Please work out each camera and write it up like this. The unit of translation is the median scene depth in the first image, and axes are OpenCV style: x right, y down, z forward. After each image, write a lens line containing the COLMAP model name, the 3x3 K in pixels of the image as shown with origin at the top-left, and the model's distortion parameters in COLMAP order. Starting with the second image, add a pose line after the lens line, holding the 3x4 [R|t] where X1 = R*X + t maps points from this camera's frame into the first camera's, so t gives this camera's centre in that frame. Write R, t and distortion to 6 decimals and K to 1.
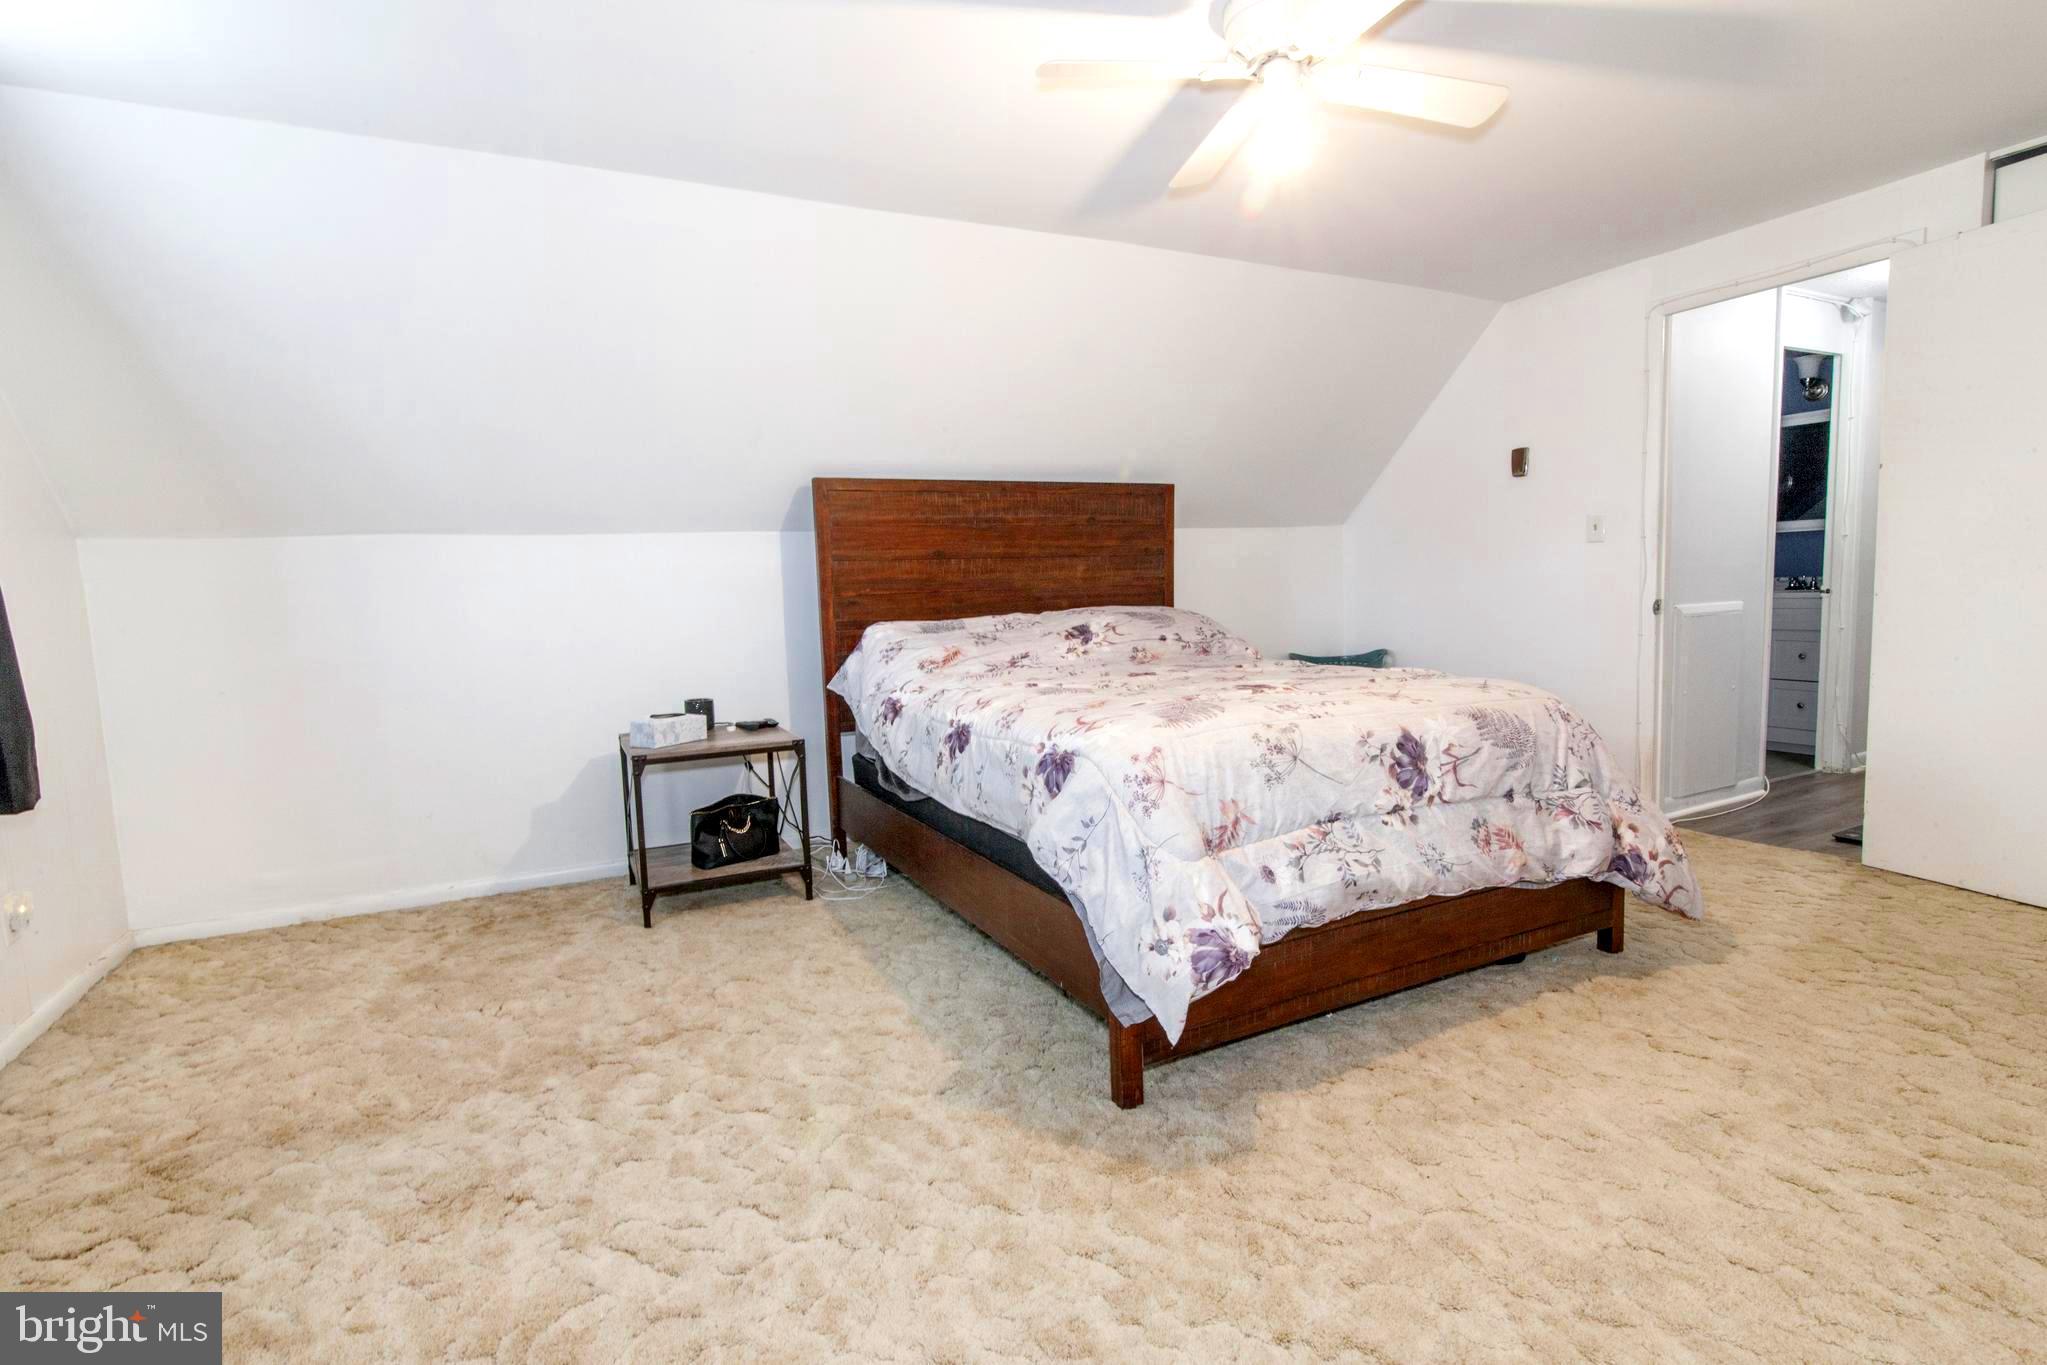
lens RADIAL K [[982.8, 0, 1023.5], [0, 982.8, 682.5], [0, 0, 1]] dist [-0.001609, -0.000175]
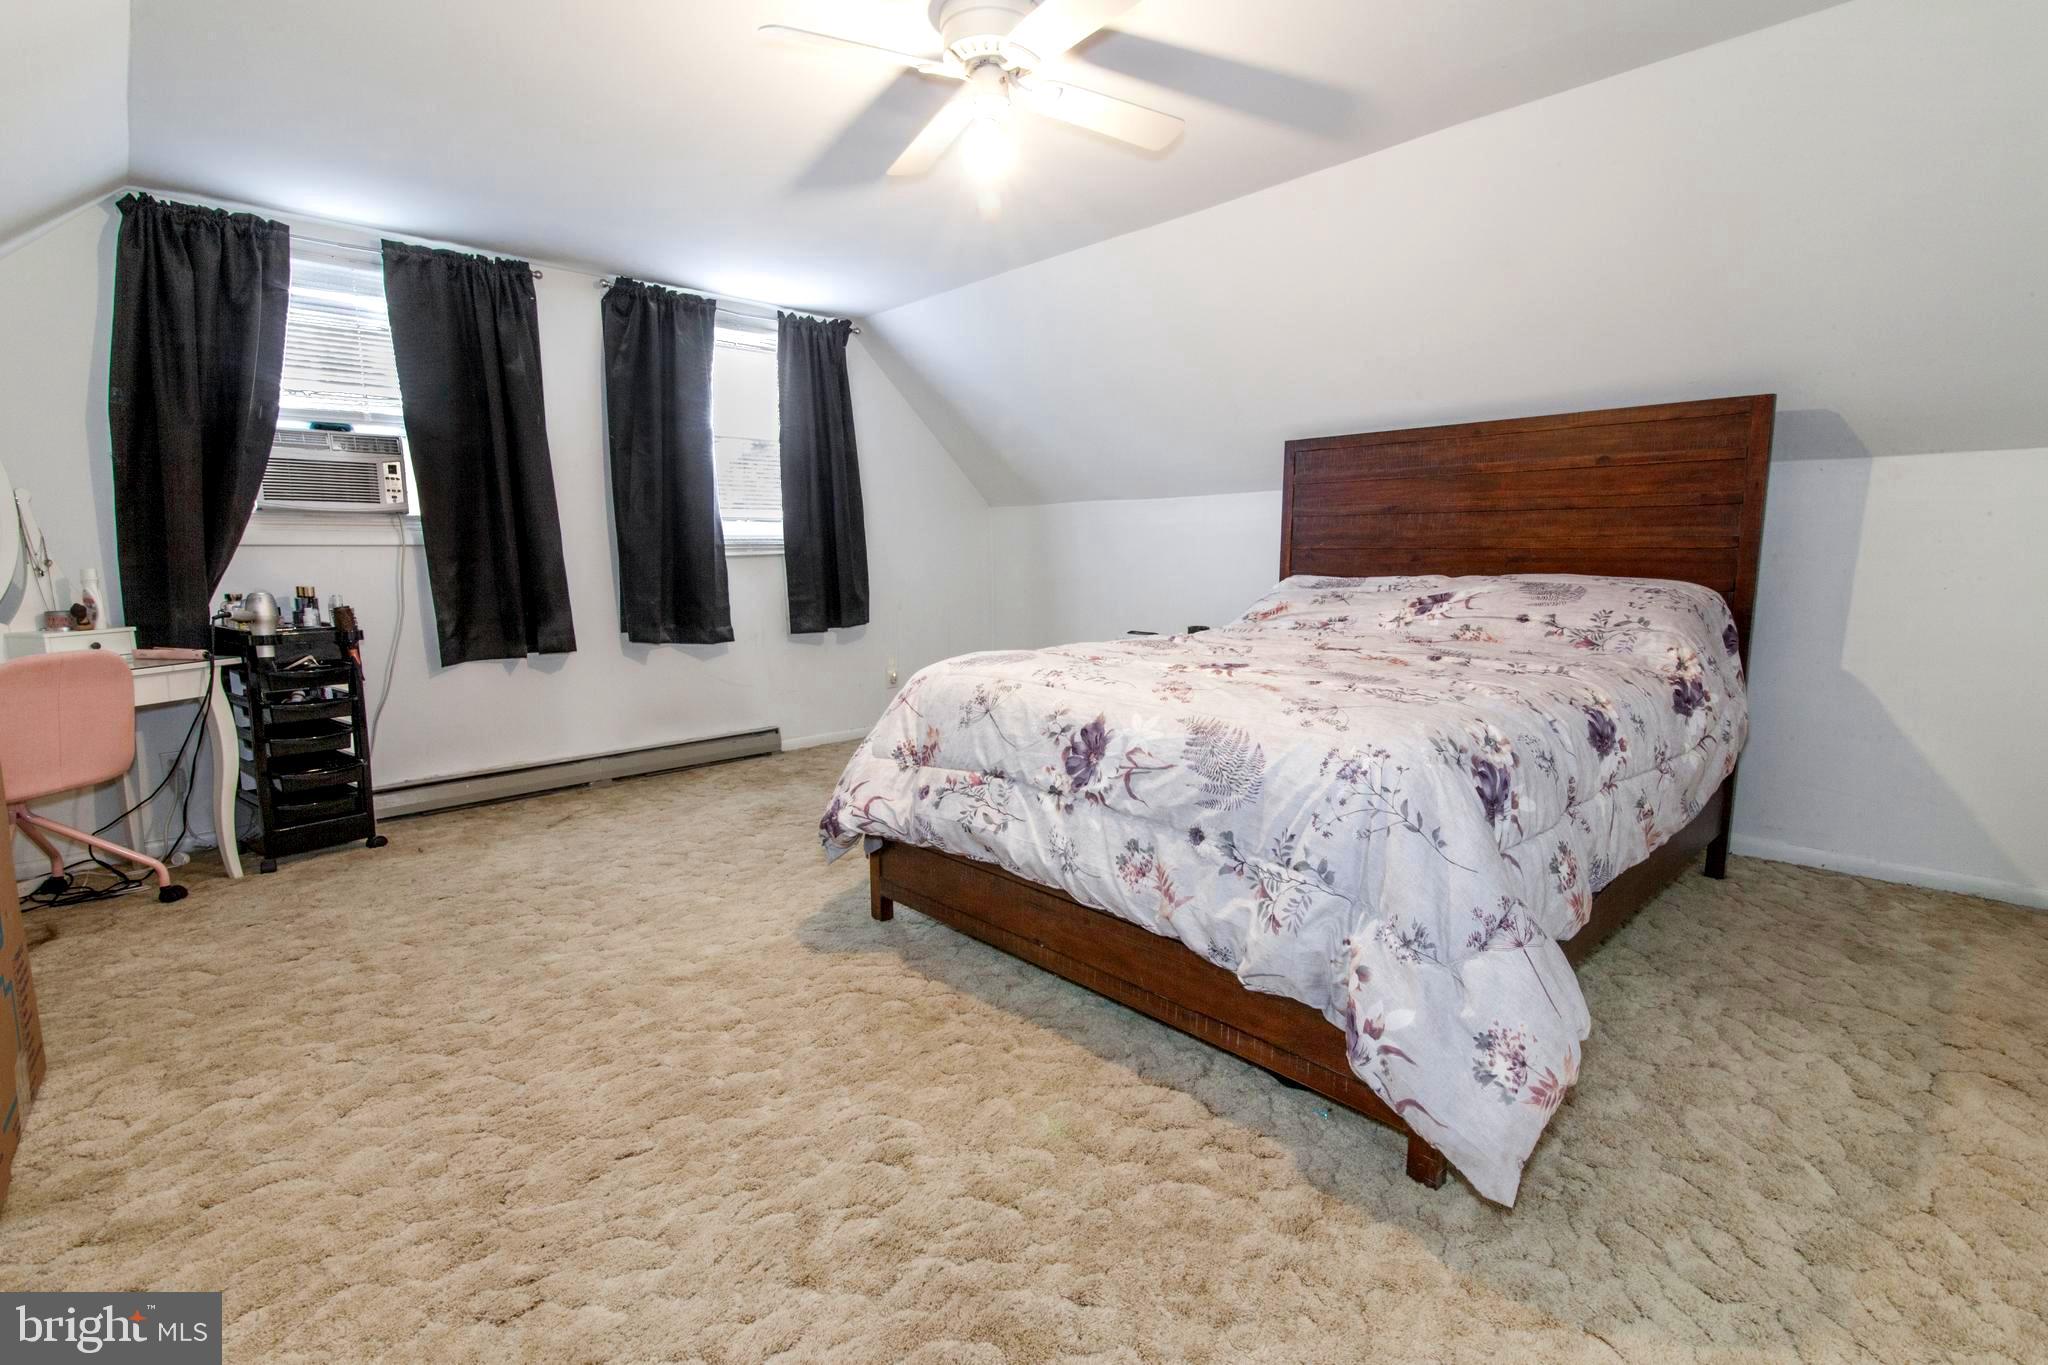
lens RADIAL K [[917.5, 0, 1024.0], [0, 917.5, 682.5], [0, 0, 1]] dist [0.001401, 0.000389]
pose [[0.295367, 0.170535, -0.940040, 1.115891], [-0.096811, 0.984218, 0.148131, -0.100785], [0.950466, 0.047254, 0.307215, 0.632744]]
